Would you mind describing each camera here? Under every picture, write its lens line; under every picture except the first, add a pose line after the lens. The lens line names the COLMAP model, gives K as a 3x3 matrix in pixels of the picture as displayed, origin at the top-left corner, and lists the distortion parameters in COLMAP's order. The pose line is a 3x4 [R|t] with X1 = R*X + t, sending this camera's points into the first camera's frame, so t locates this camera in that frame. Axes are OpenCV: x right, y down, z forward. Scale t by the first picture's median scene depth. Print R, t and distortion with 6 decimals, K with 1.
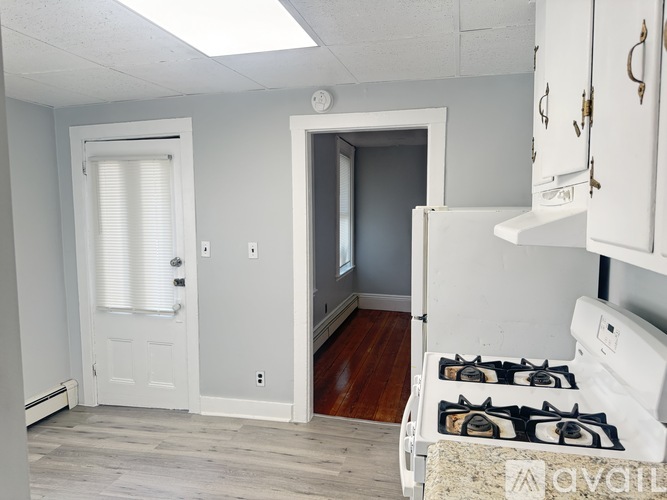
lens RADIAL K [[469.7, 0, 330.2], [0, 469.7, 248.8], [0, 0, 1]] dist [0.101029, -0.149141]
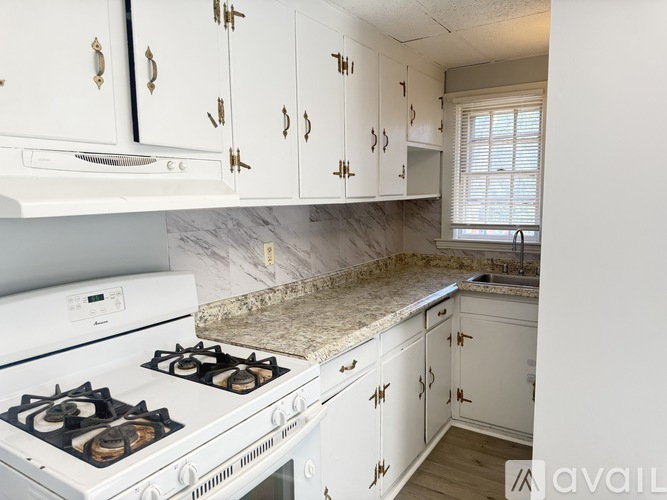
lens RADIAL K [[469.7, 0, 330.2], [0, 469.7, 248.8], [0, 0, 1]] dist [0.101029, -0.149141]
pose [[-0.944003, -0.019460, 0.329362, -0.098060], [0.044593, 0.981574, 0.185806, -0.048579], [-0.326908, 0.190089, -0.925741, 0.838239]]
